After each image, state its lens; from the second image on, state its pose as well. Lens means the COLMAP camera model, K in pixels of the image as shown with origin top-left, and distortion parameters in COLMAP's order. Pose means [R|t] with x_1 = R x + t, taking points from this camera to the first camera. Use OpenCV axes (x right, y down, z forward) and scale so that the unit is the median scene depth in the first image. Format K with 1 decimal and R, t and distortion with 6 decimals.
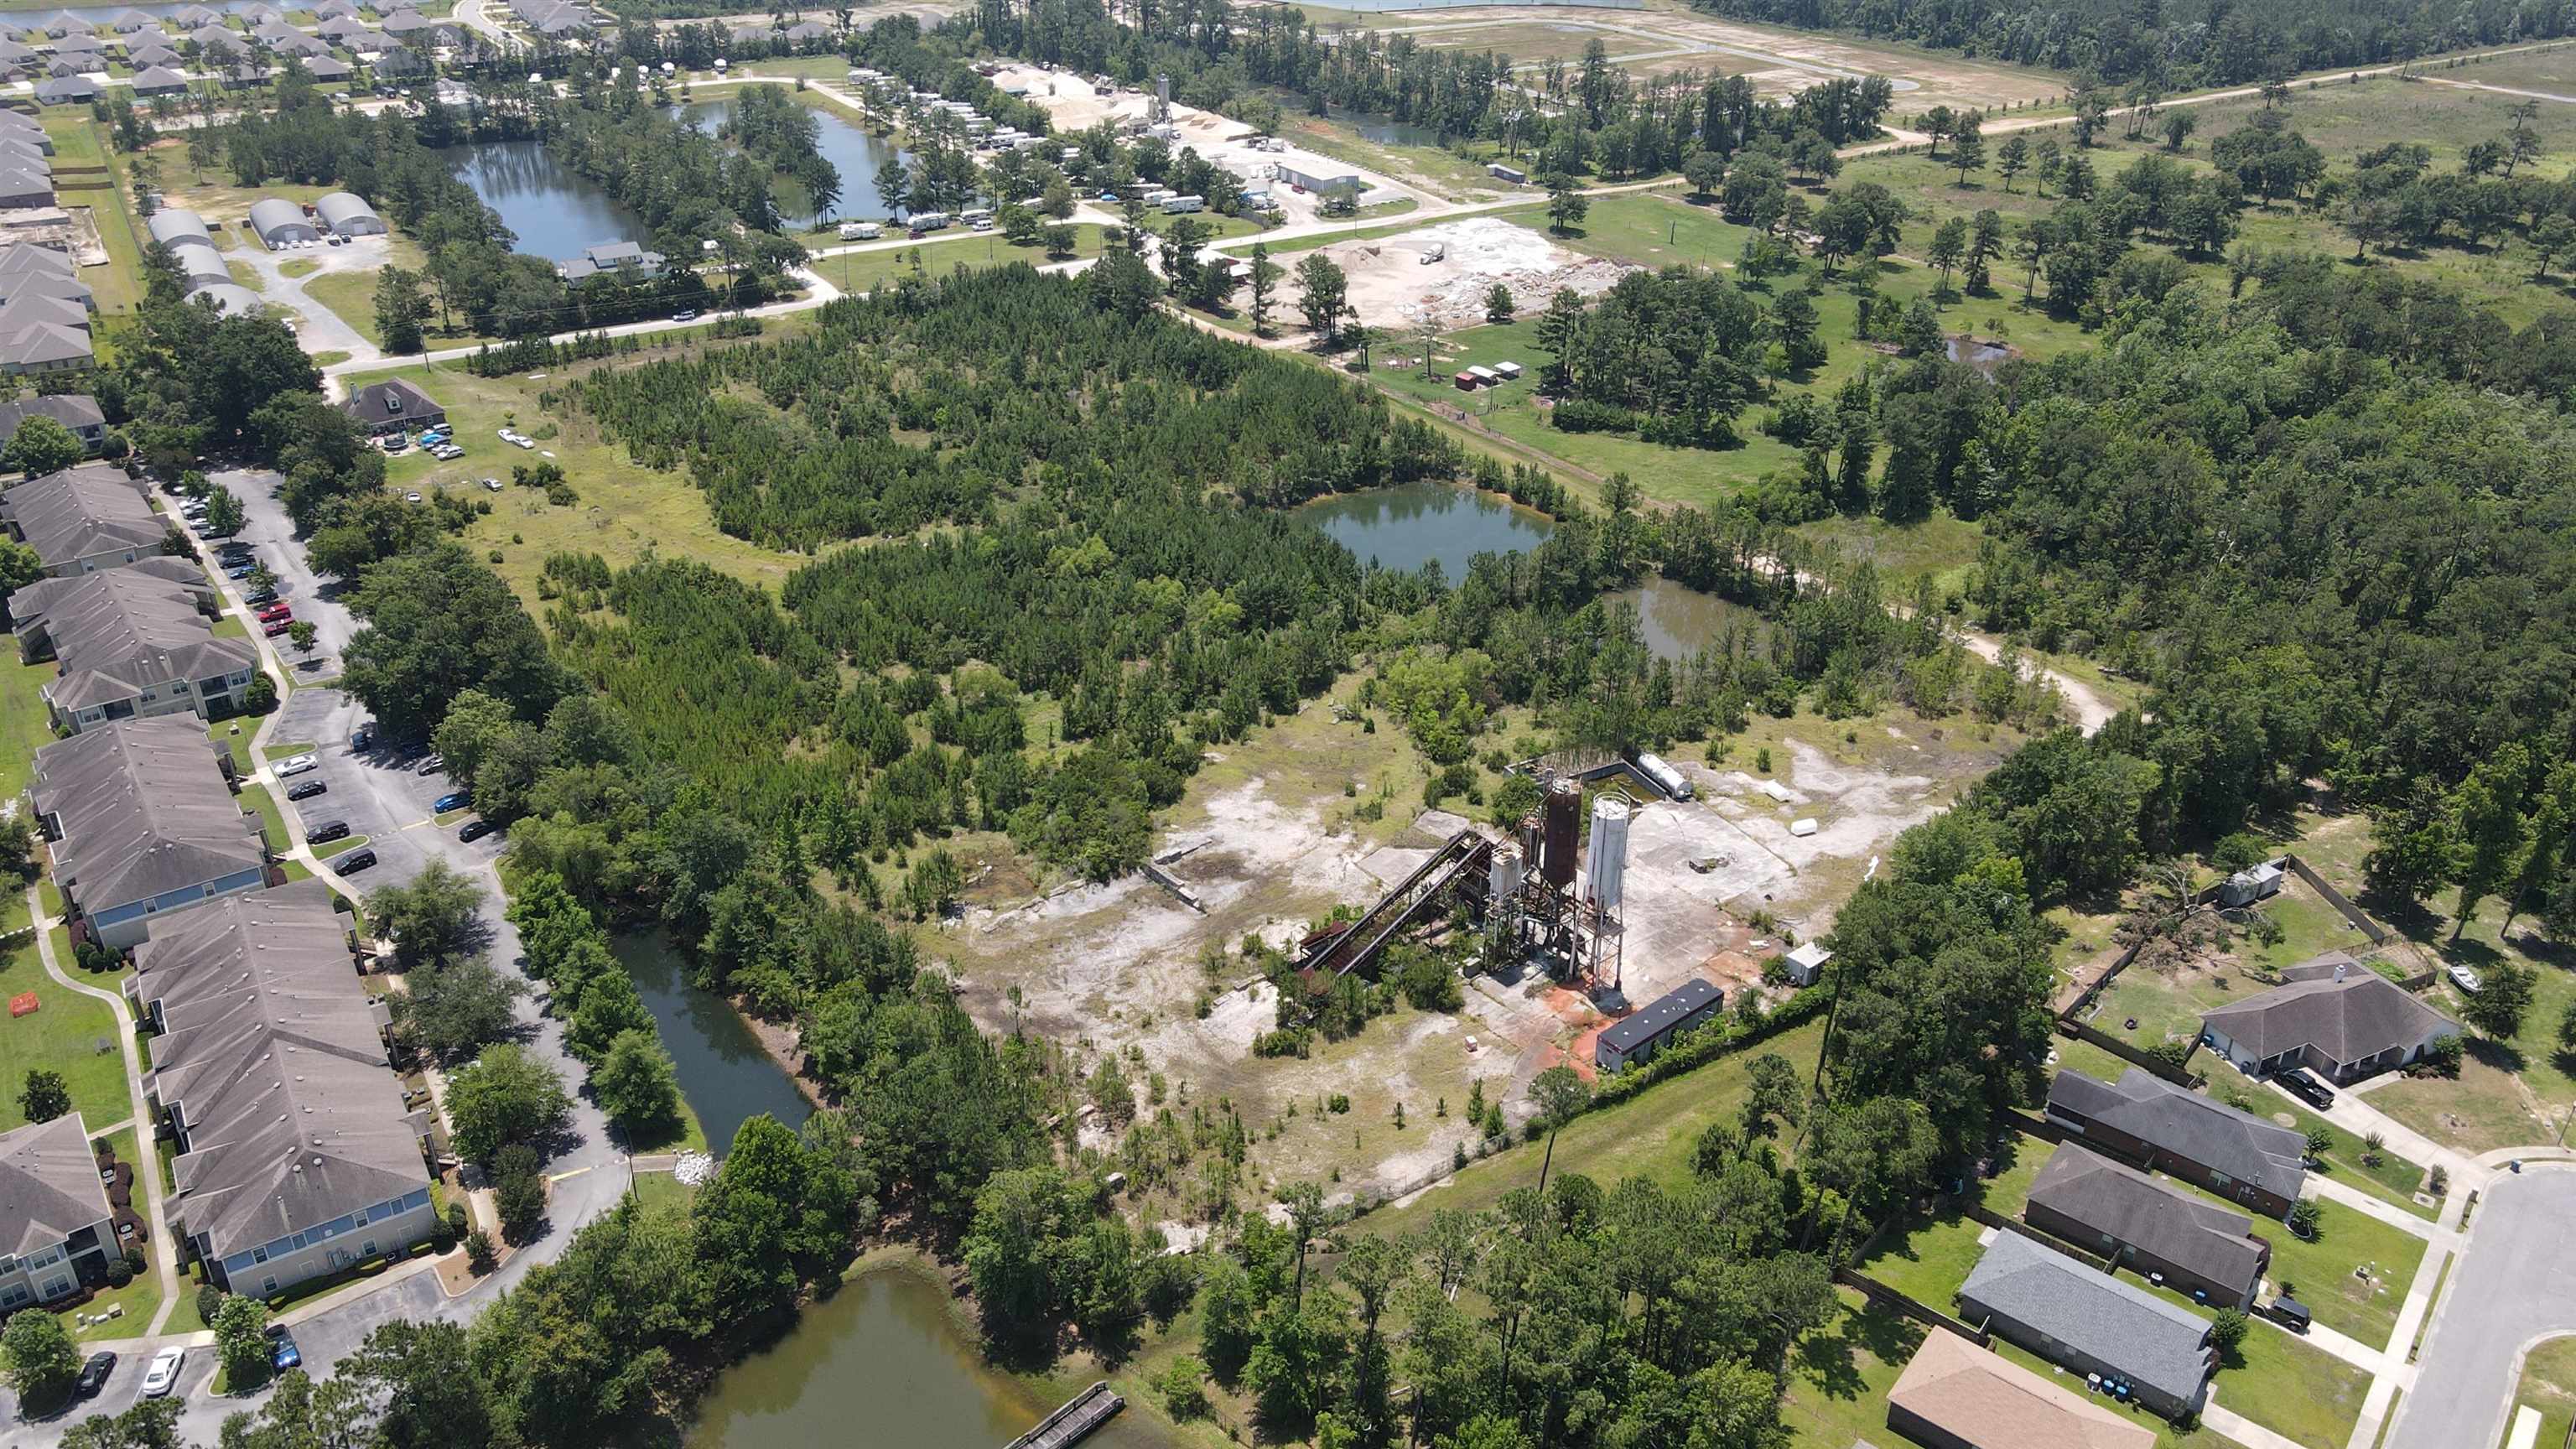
lens RADIAL K [[1909.0, 0, 1292.5], [0, 1909.0, 725.3], [0, 0, 1]] dist [-0.002573, 0.041070]
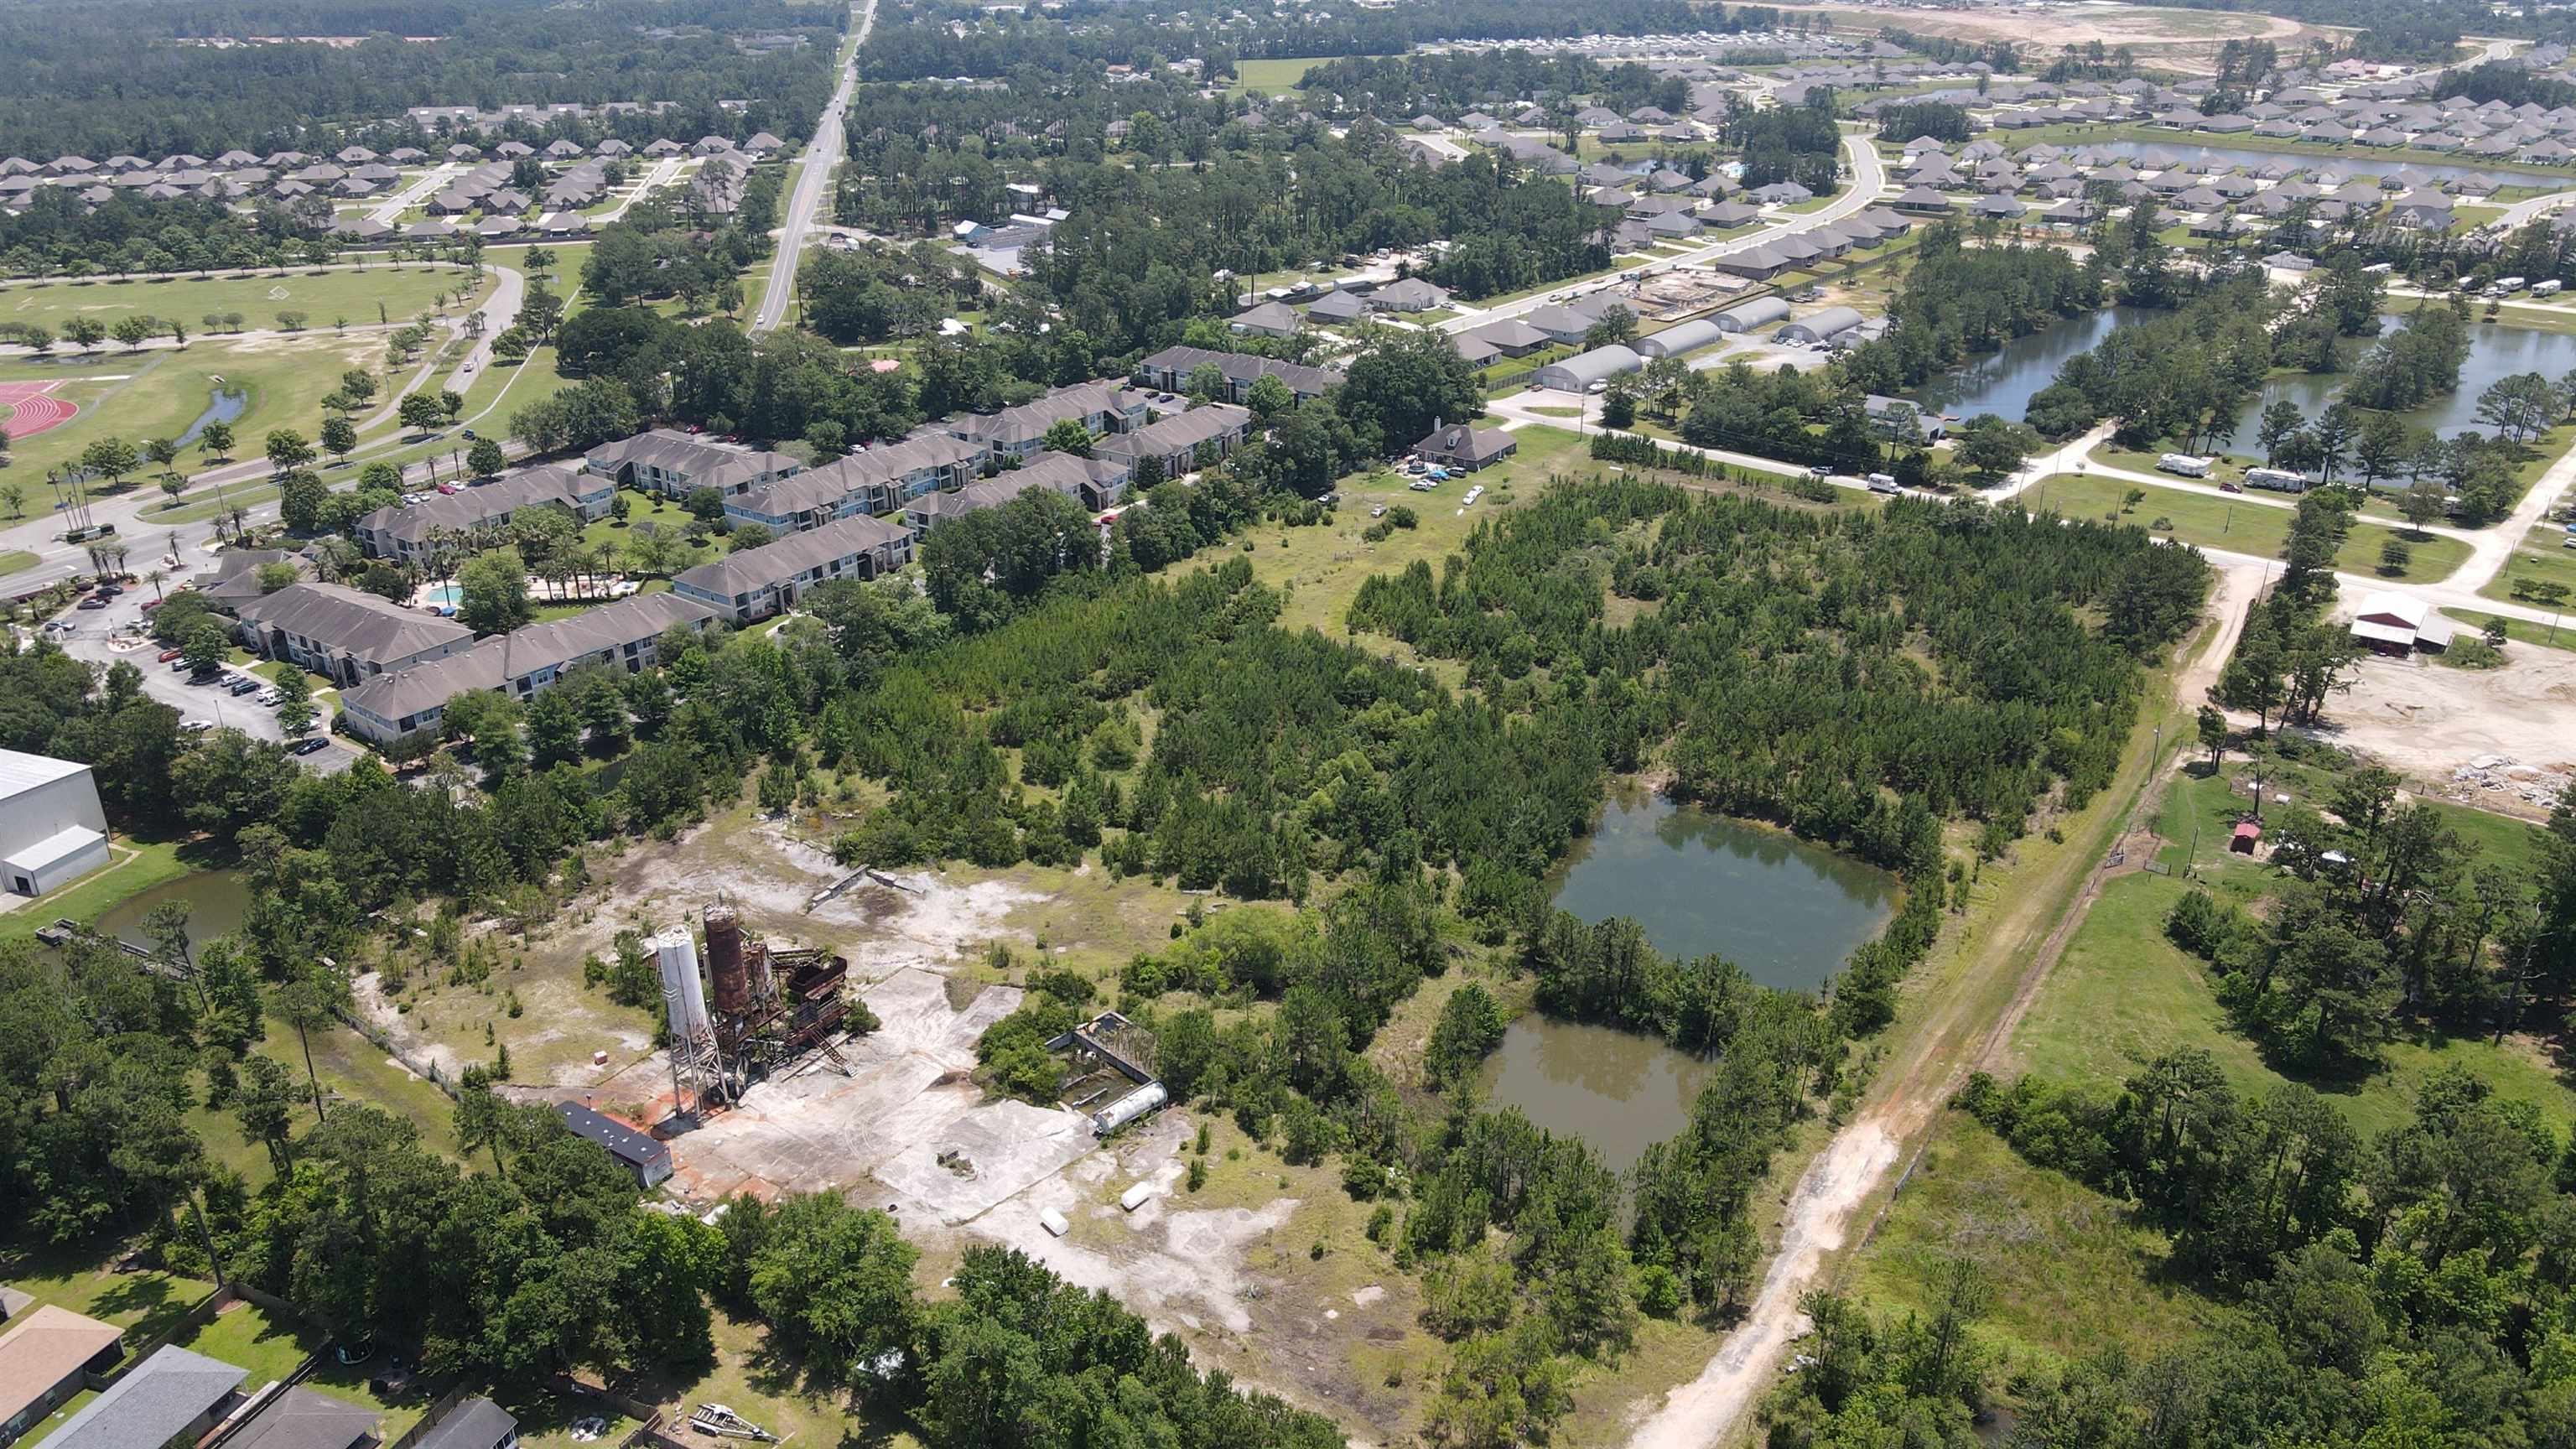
lens RADIAL K [[1909.0, 0, 1292.5], [0, 1909.0, 725.3], [0, 0, 1]] dist [-0.002573, 0.041070]
pose [[0.308567, 0.383985, -0.870254, 0.639704], [-0.441929, 0.868034, 0.226310, -0.248495], [0.842310, 0.314759, 0.437540, 0.454931]]
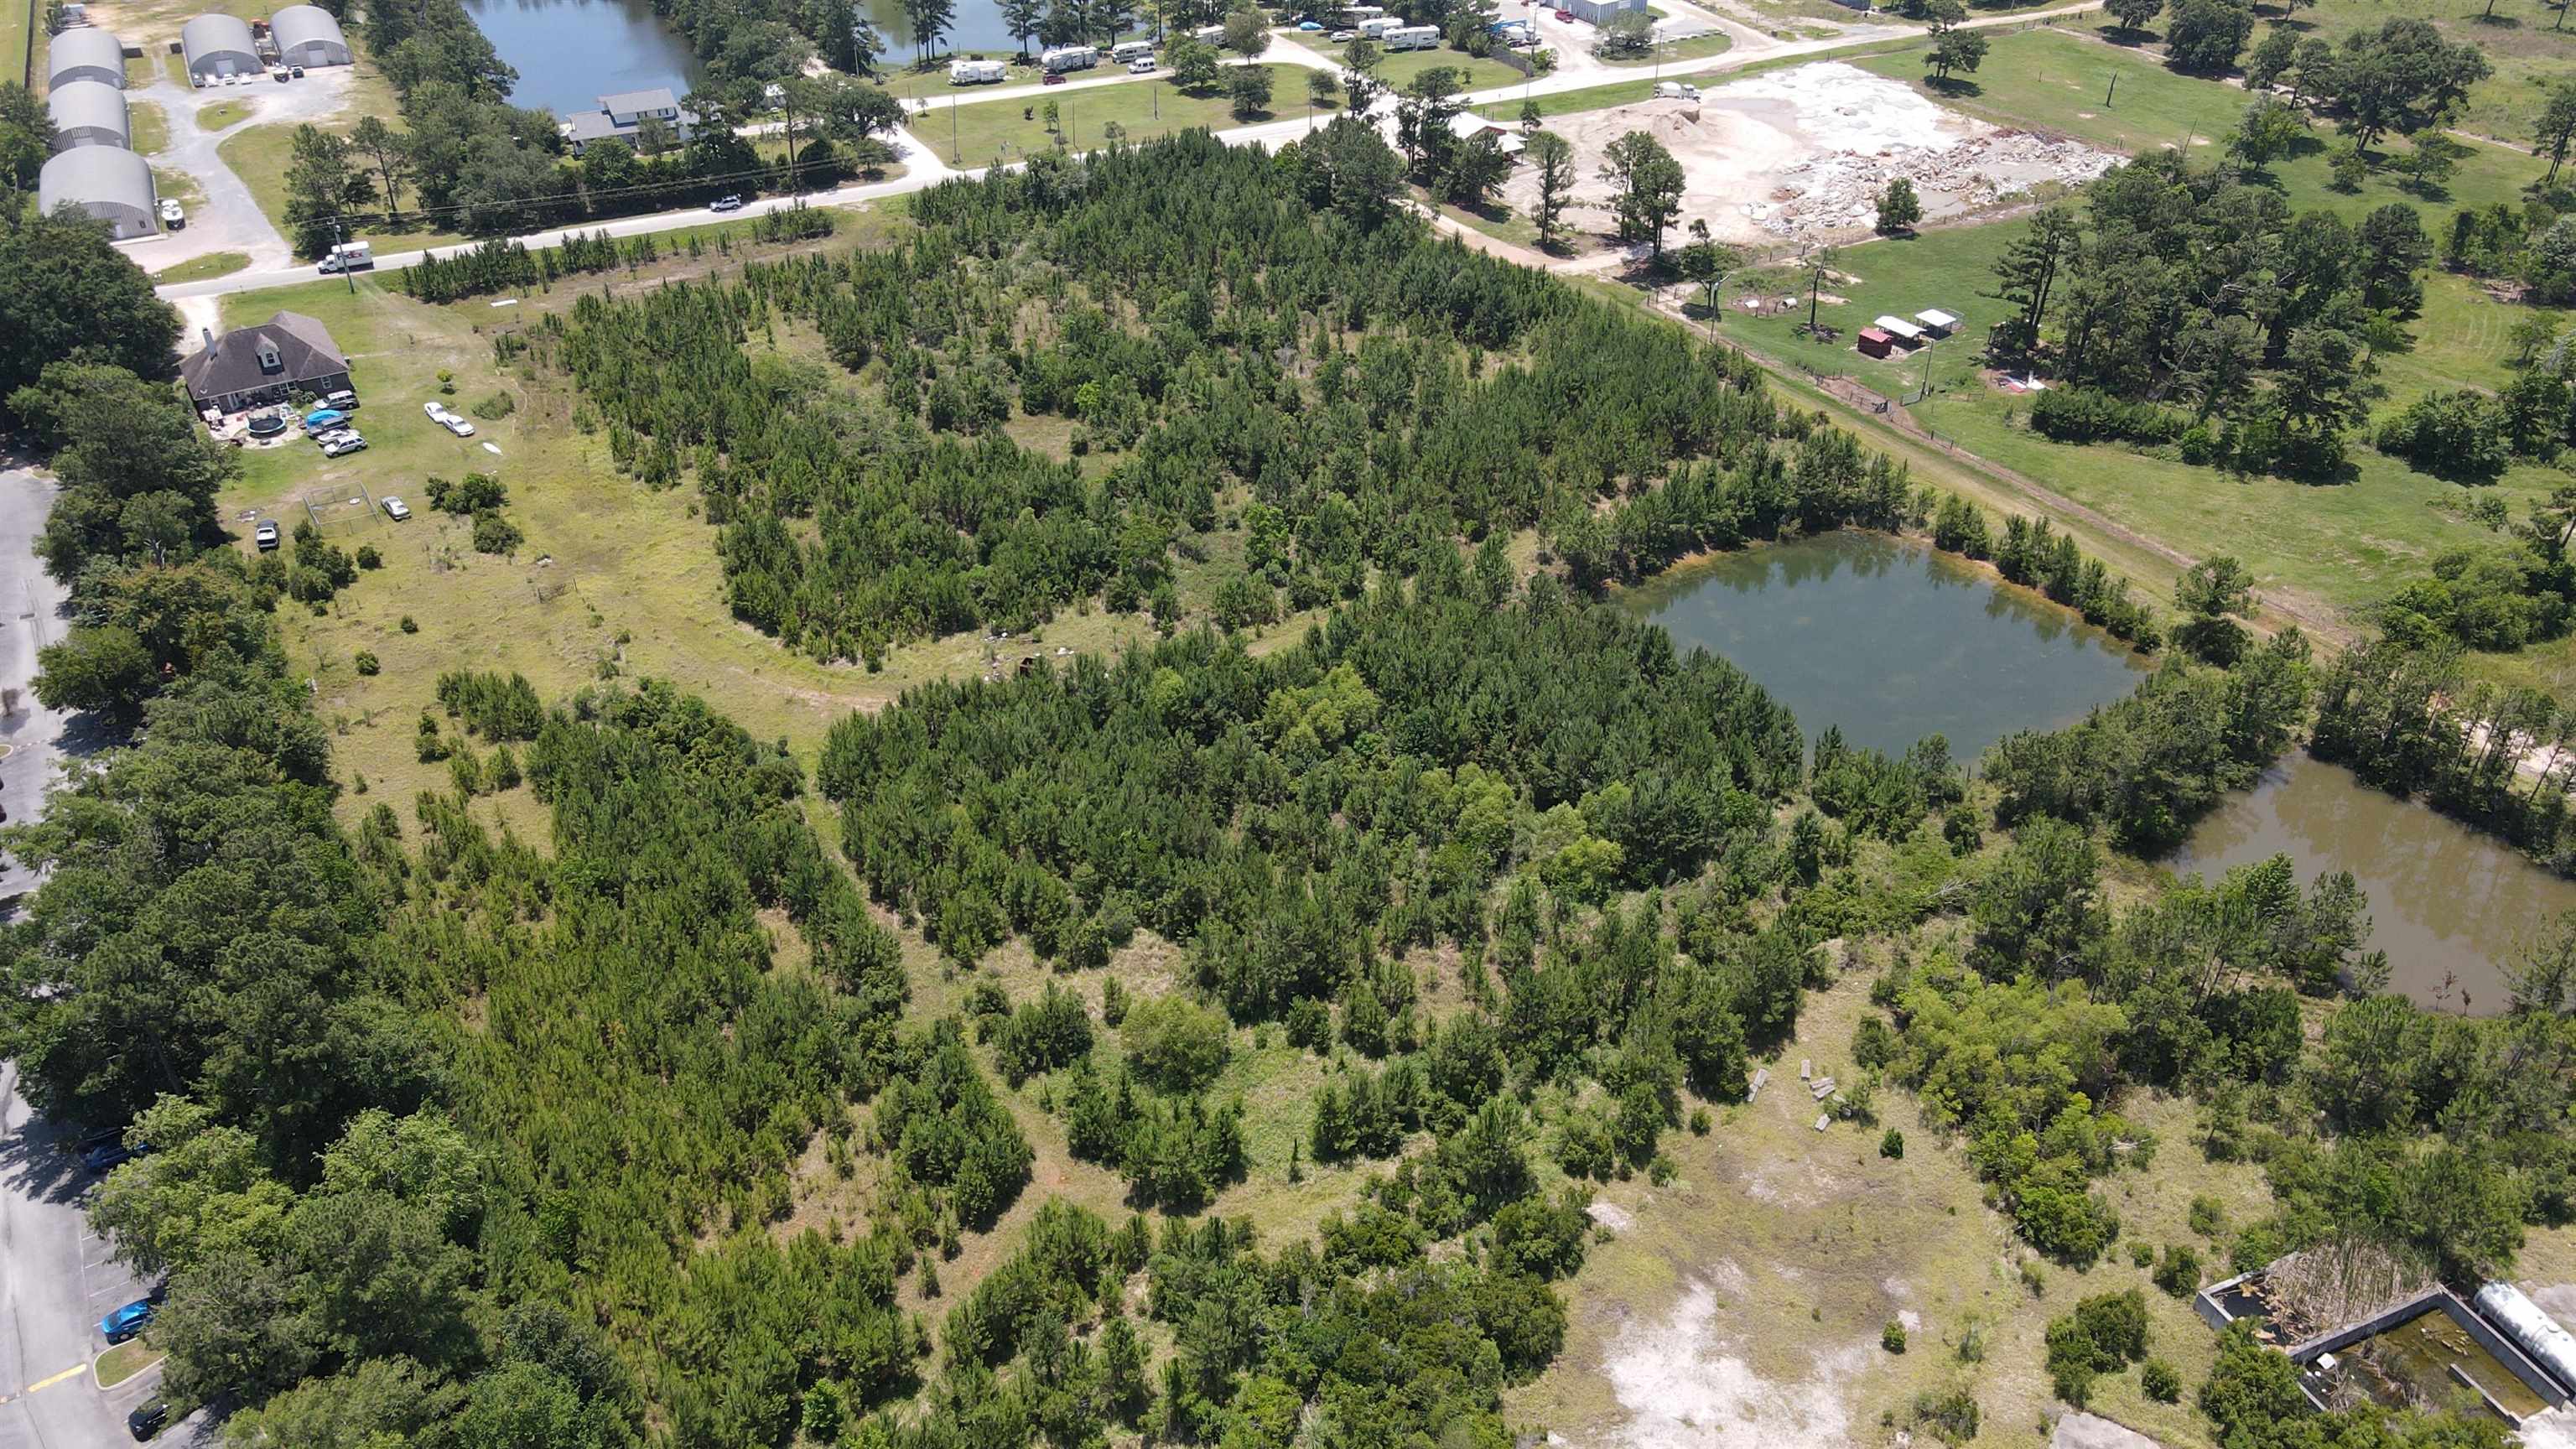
lens RADIAL K [[1904.8, 0, 1290.8], [0, 1904.8, 728.7], [0, 0, 1]] dist [0.010217, 0.011202]
pose [[0.997412, 0.037133, -0.061560, -0.073597], [-0.030733, 0.994328, 0.101824, -0.122545], [0.064991, -0.099668, 0.992896, 0.362148]]
